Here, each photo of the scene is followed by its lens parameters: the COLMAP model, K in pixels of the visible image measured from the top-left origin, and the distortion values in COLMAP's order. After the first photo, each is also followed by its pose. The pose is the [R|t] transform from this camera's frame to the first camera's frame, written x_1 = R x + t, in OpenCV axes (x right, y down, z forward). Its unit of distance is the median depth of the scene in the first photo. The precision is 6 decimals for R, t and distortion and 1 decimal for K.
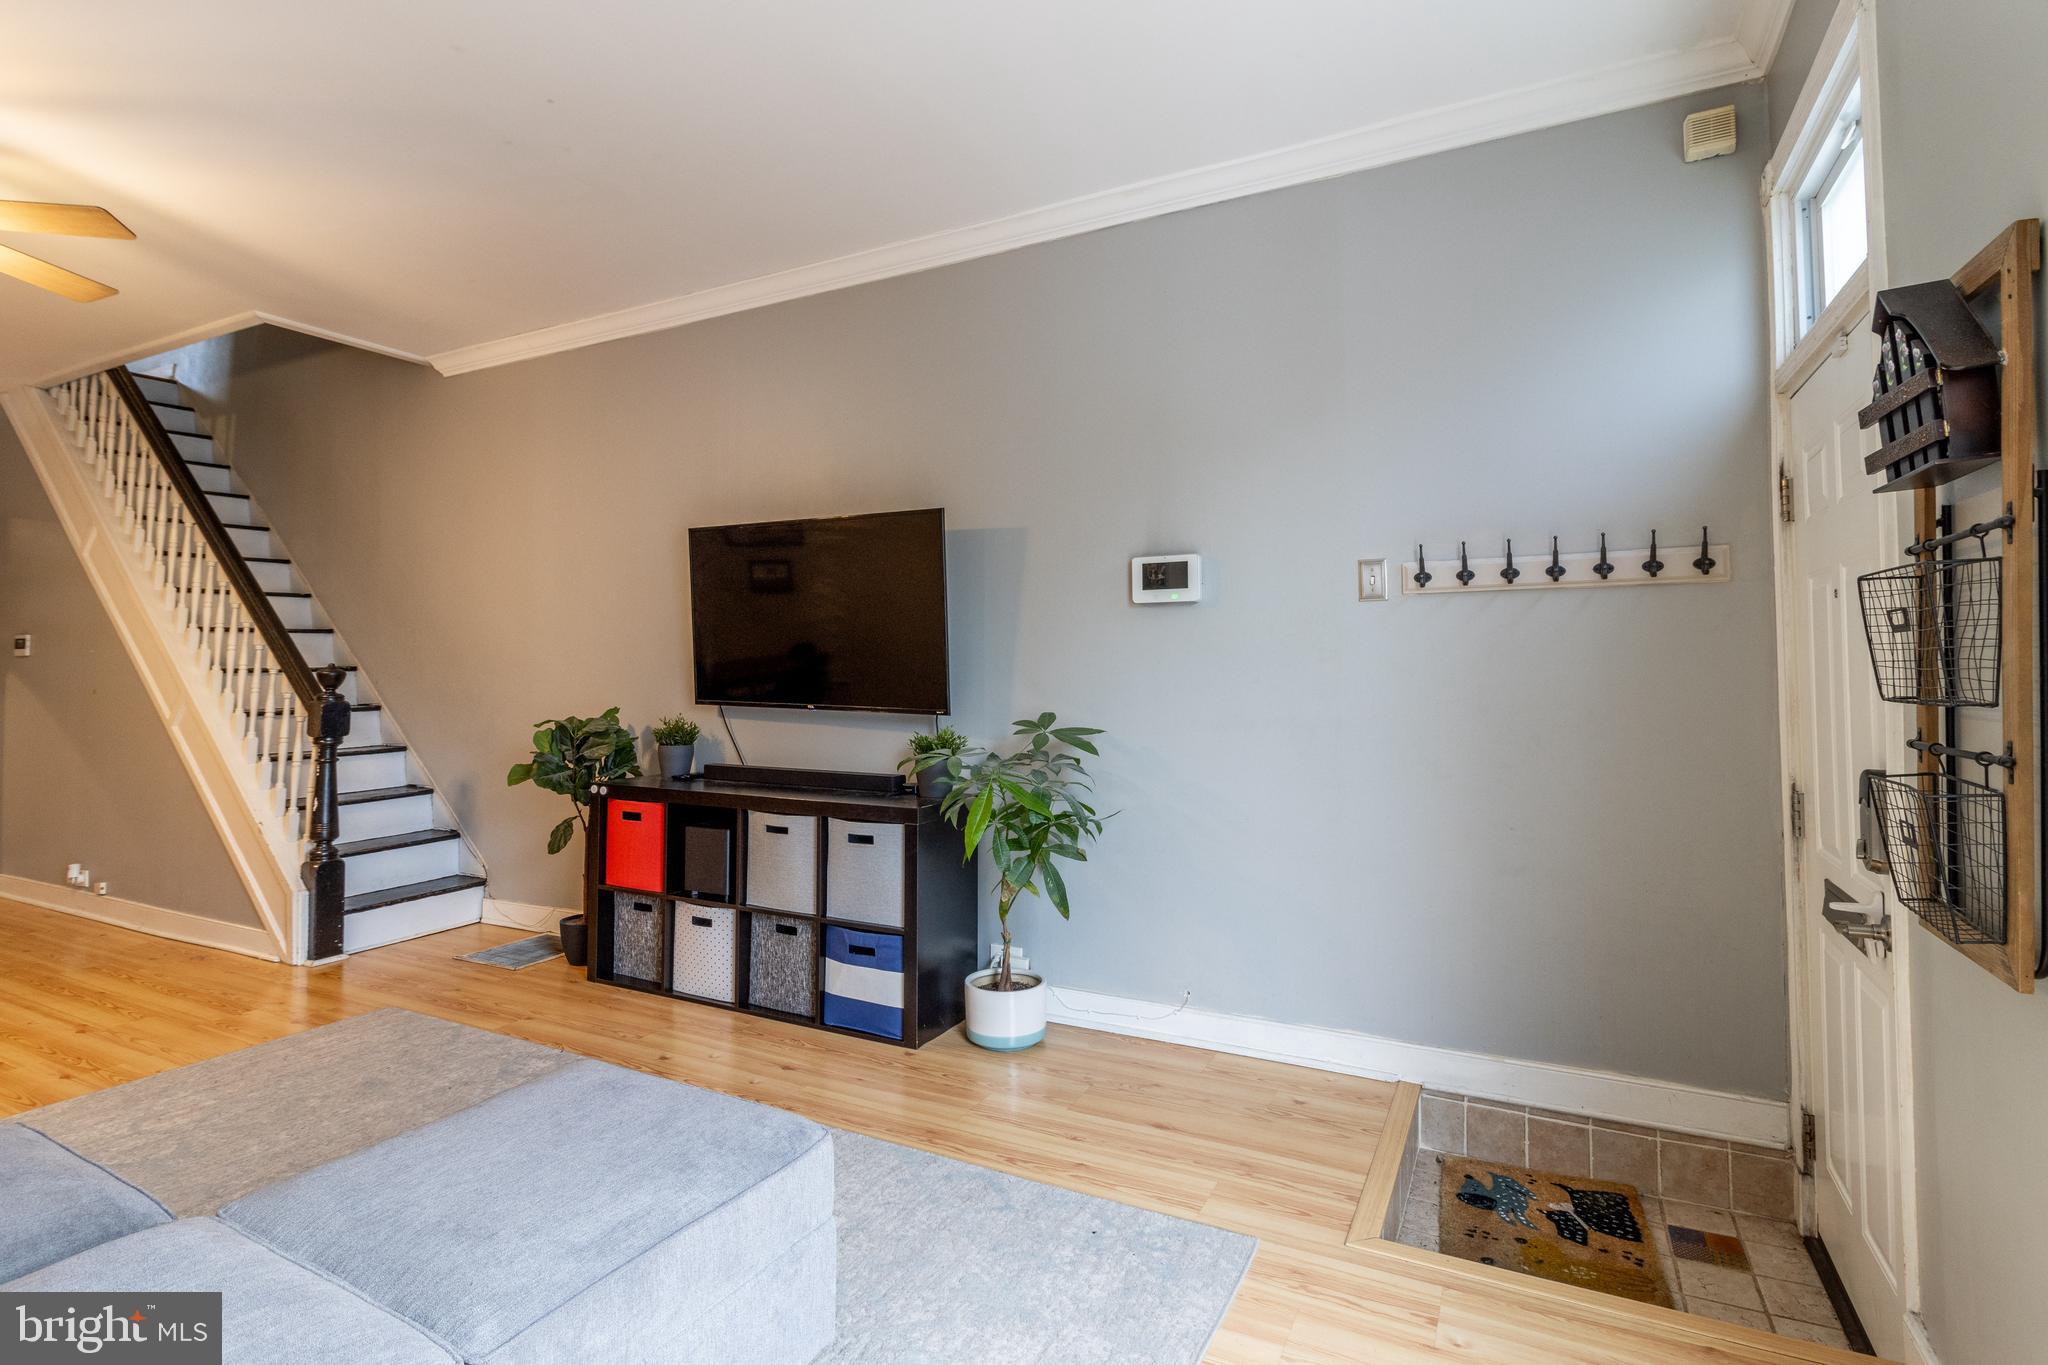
lens RADIAL K [[993.2, 0, 1013.0], [0, 993.2, 628.8], [0, 0, 1]] dist [-0.003300, -0.000833]
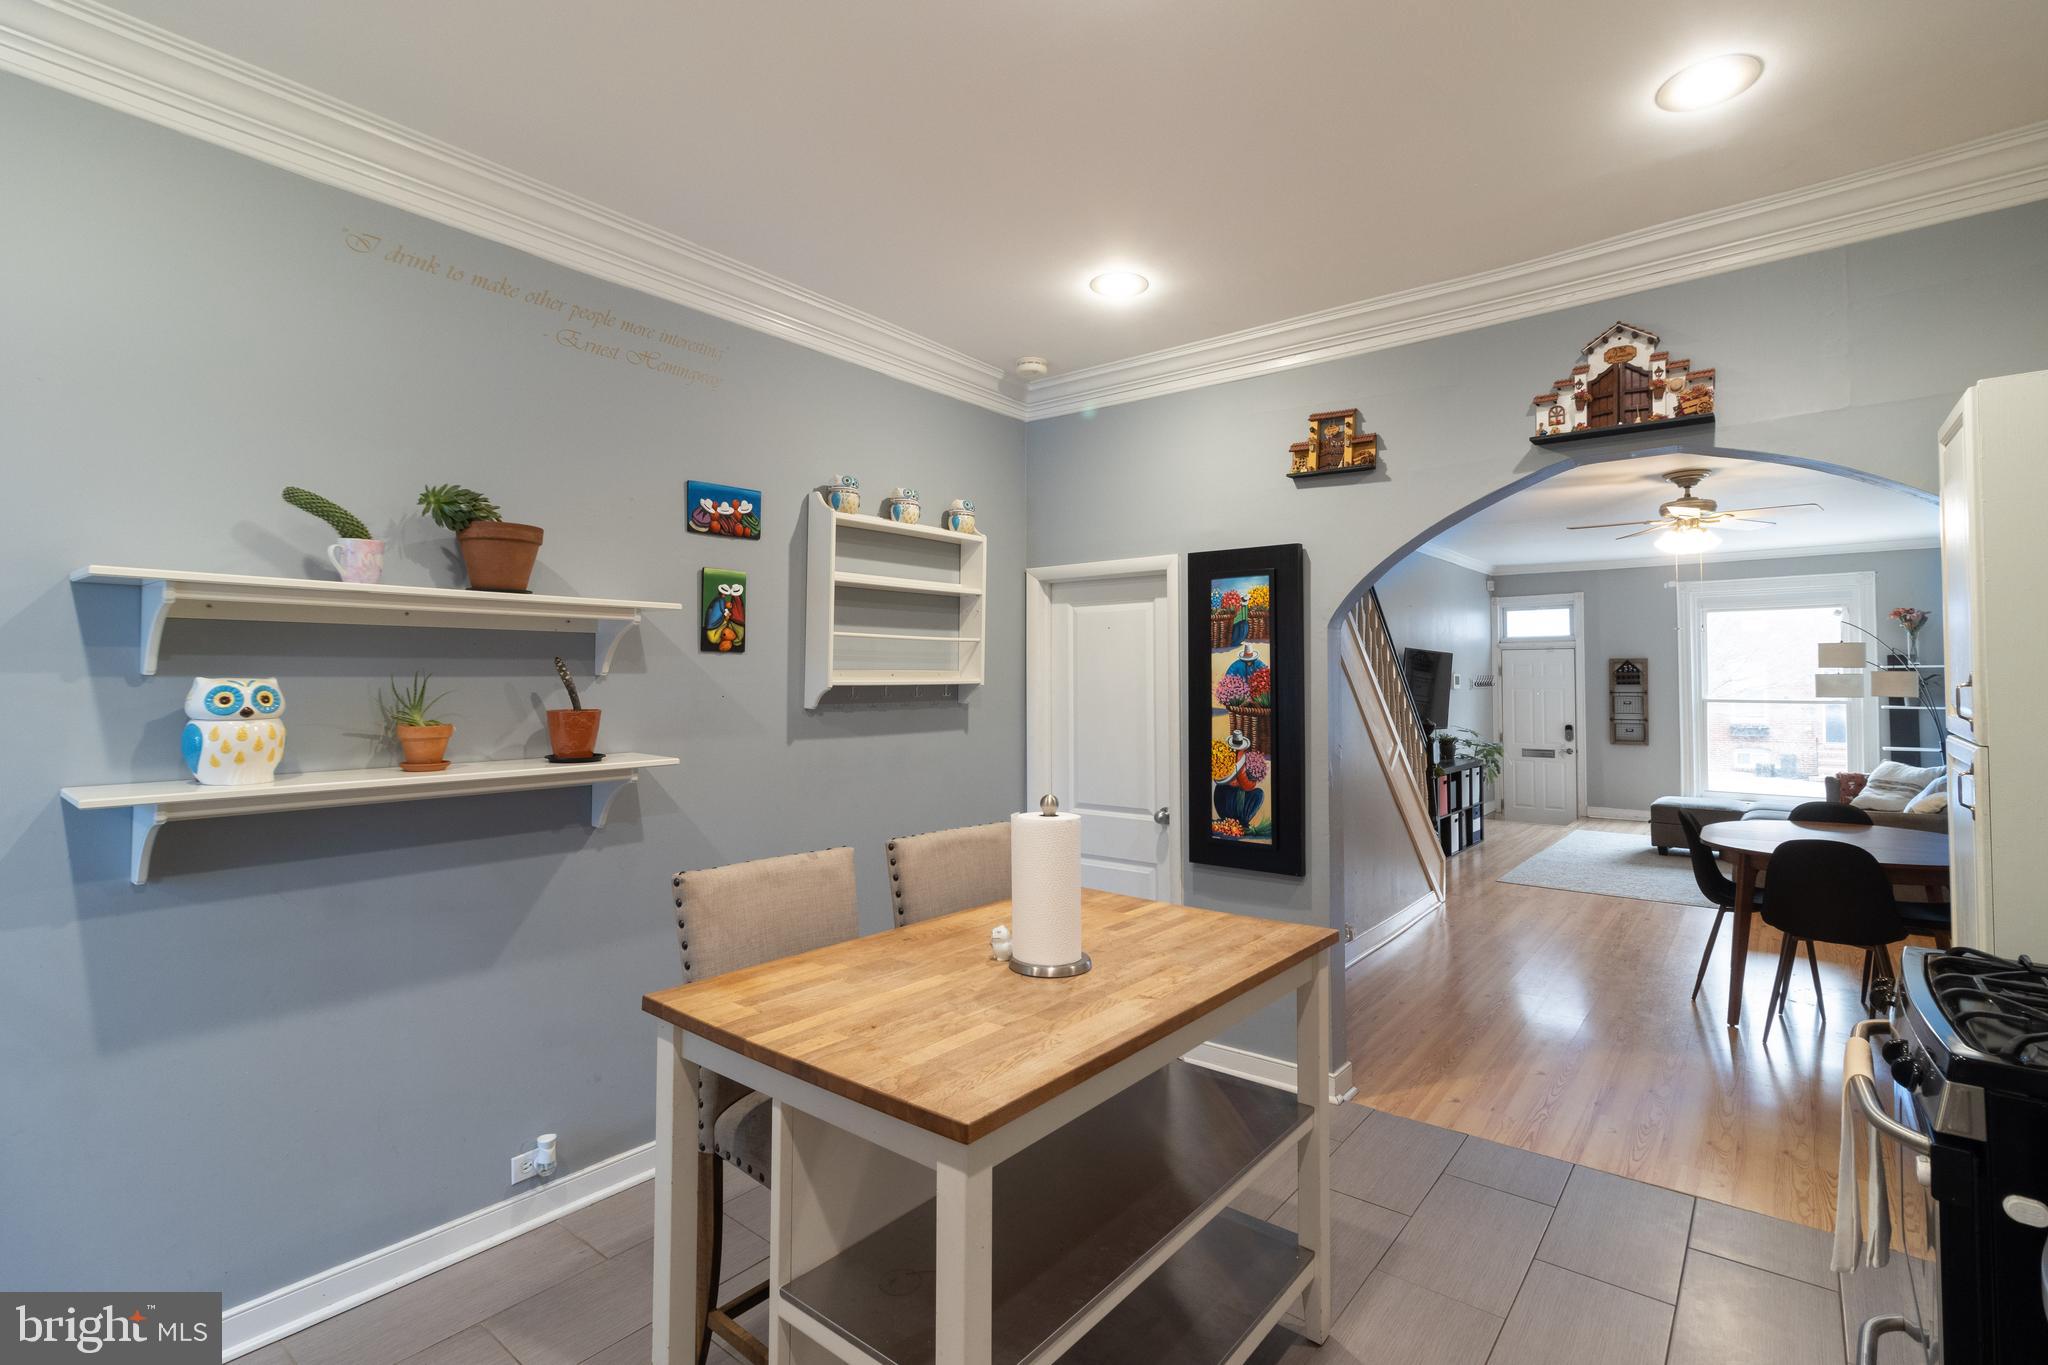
lens RADIAL K [[941.1, 0, 1025.9], [0, 941.1, 651.3], [0, 0, 1]] dist [0.001796, 0.000939]
pose [[0.201026, 0.034098, 0.978992, -2.794004], [-0.040464, 0.998830, -0.026480, -0.010275], [-0.978750, -0.034290, 0.202170, 1.590258]]
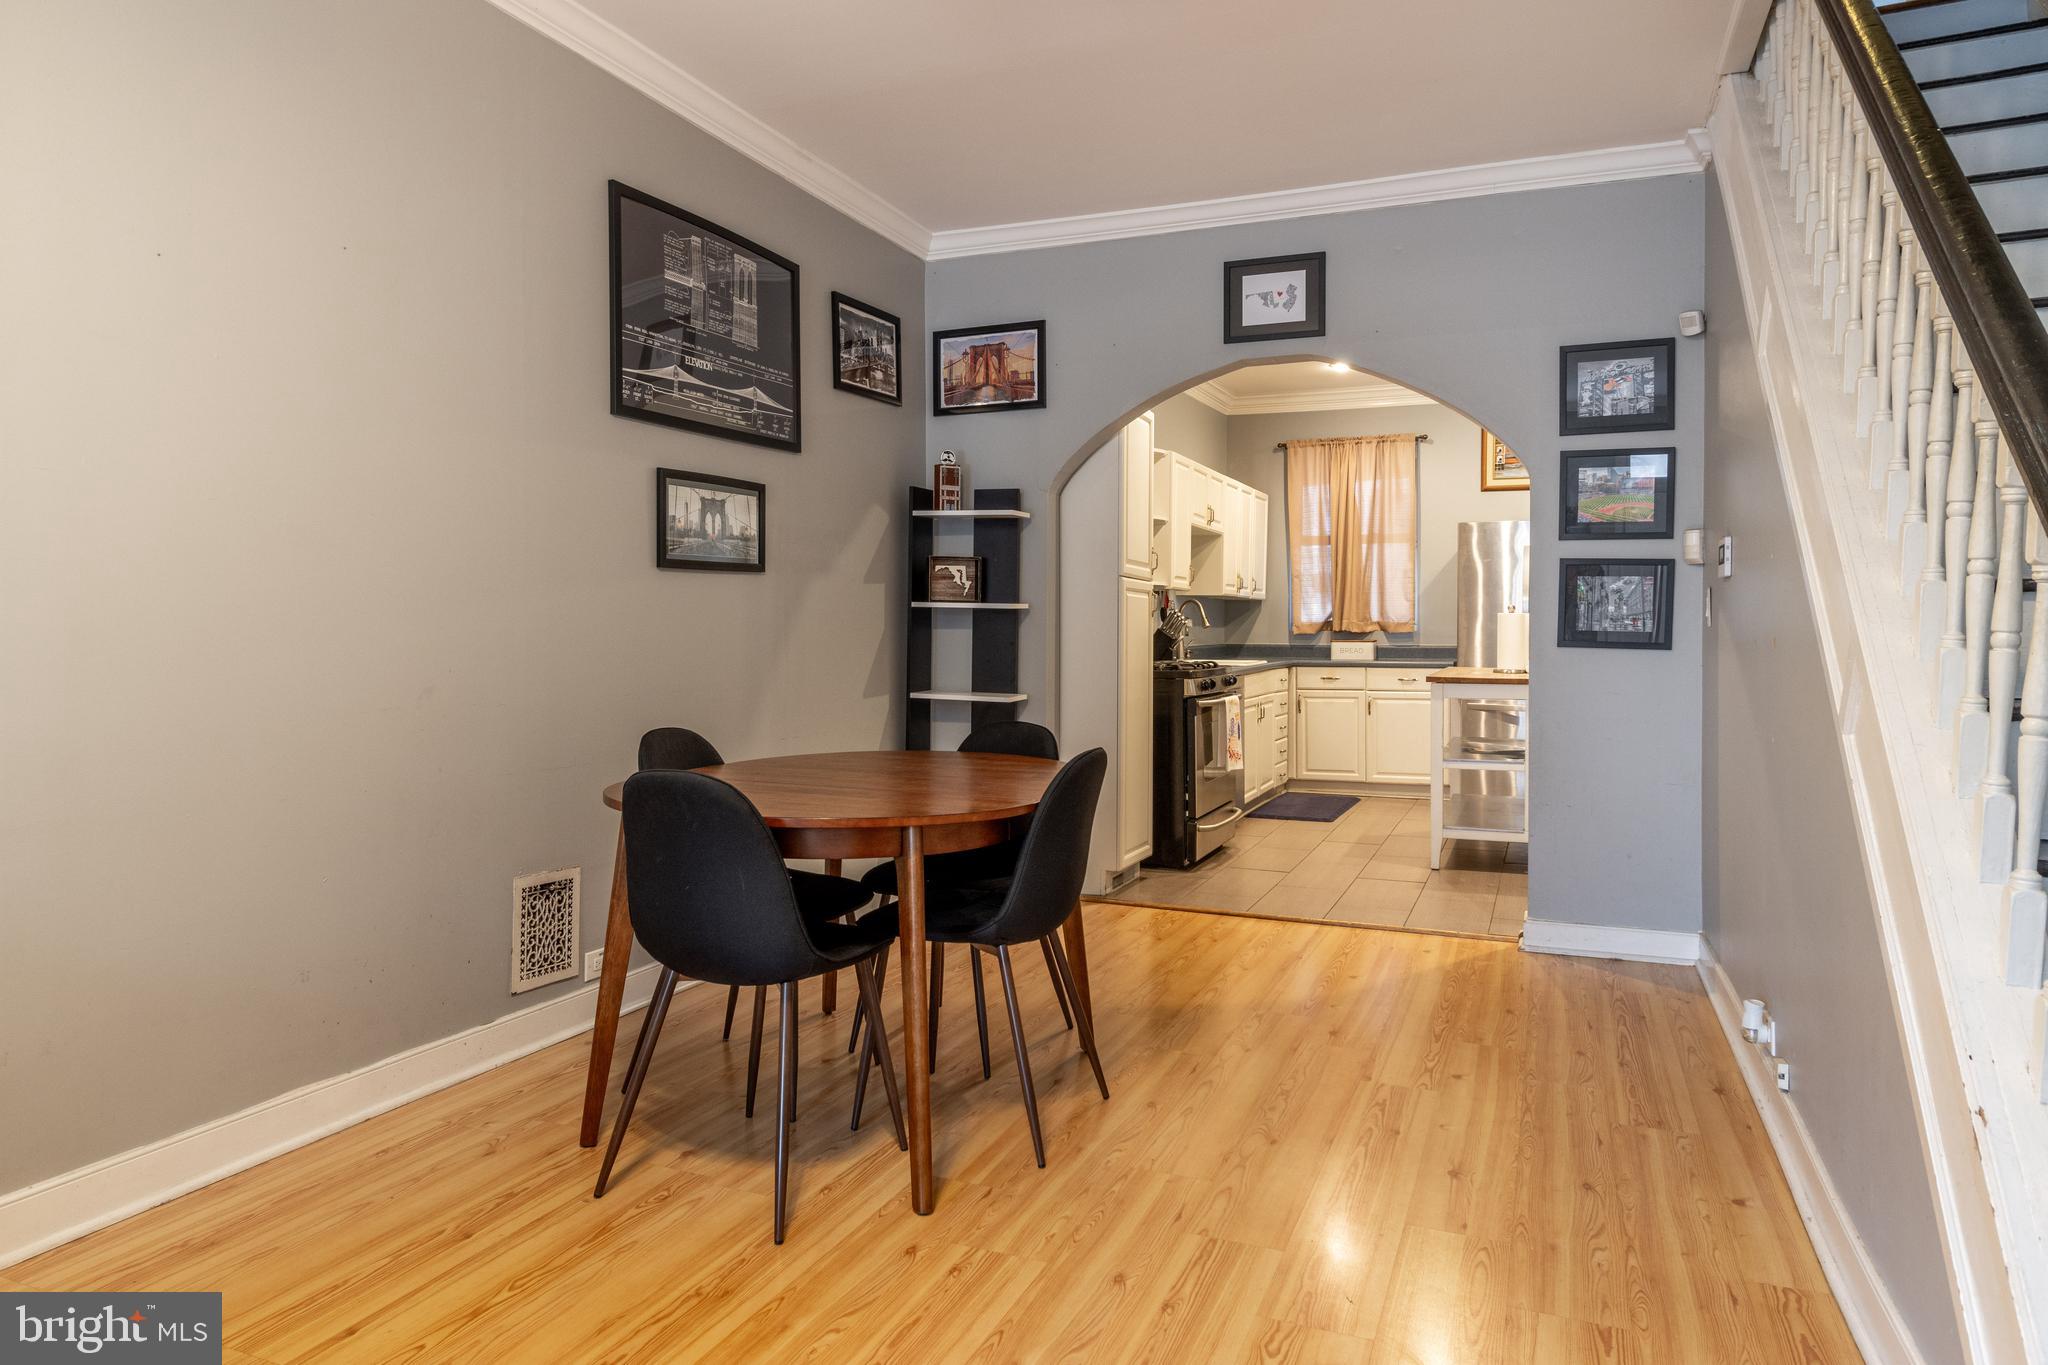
lens RADIAL K [[1273.4, 0, 1035.5], [0, 1273.4, 646.3], [0, 0, 1]] dist [0.003535, 0.001041]
pose [[0.089810, 0.013139, -0.995872, -0.509027], [0.042148, 0.998967, 0.016980, 0.057089], [0.995067, -0.043499, 0.089164, 0.845475]]
